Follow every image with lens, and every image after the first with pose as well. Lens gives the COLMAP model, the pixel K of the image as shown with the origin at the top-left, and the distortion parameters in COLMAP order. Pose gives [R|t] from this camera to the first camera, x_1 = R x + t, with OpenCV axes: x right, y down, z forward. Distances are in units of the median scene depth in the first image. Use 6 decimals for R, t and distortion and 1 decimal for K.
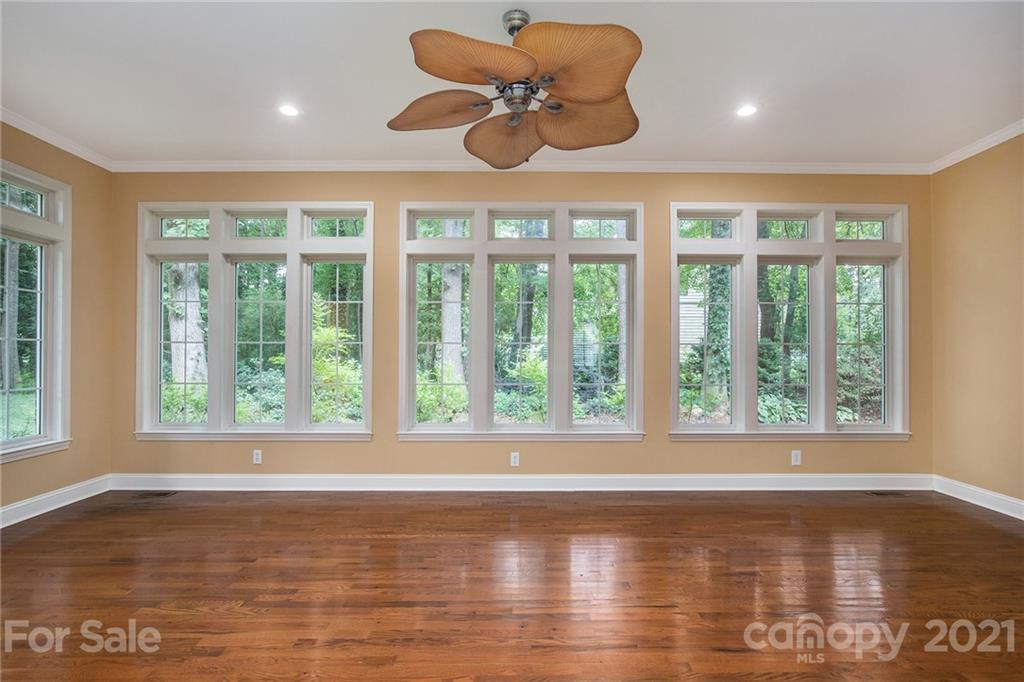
lens RADIAL K [[473.9, 0, 514.0], [0, 473.9, 352.2], [0, 0, 1]] dist [-0.000154, 0.000089]
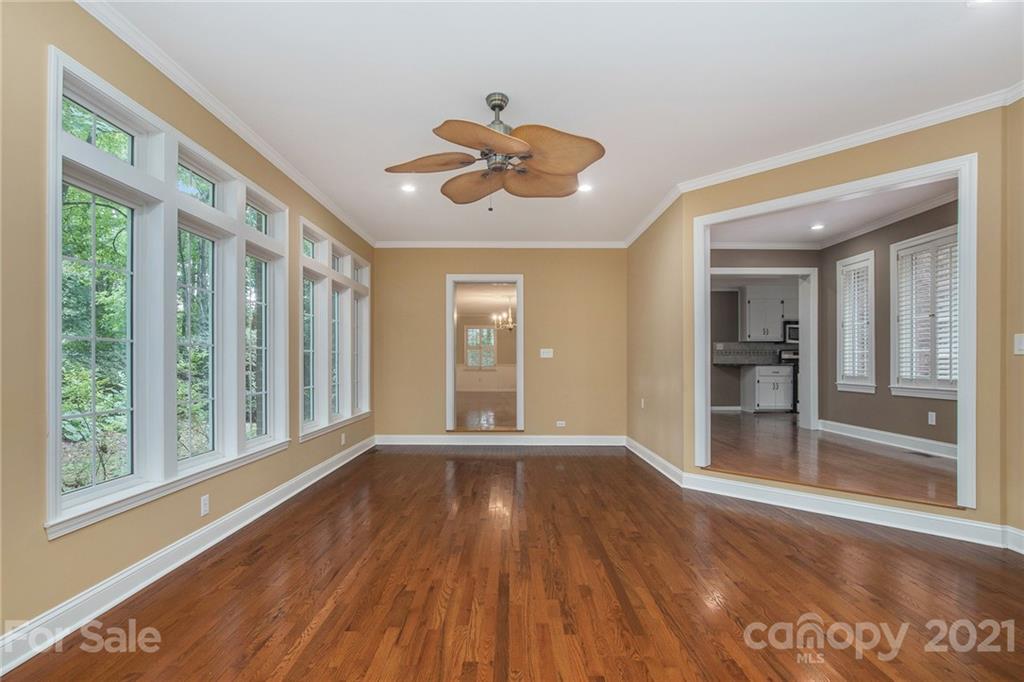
lens RADIAL K [[473.9, 0, 514.0], [0, 473.9, 352.2], [0, 0, 1]] dist [-0.000154, 0.000089]
pose [[-0.001868, 0.016747, 0.999858, -1.103931], [-0.007871, 0.999829, -0.016762, 0.005214], [-0.999967, -0.007901, -0.001736, 0.821983]]
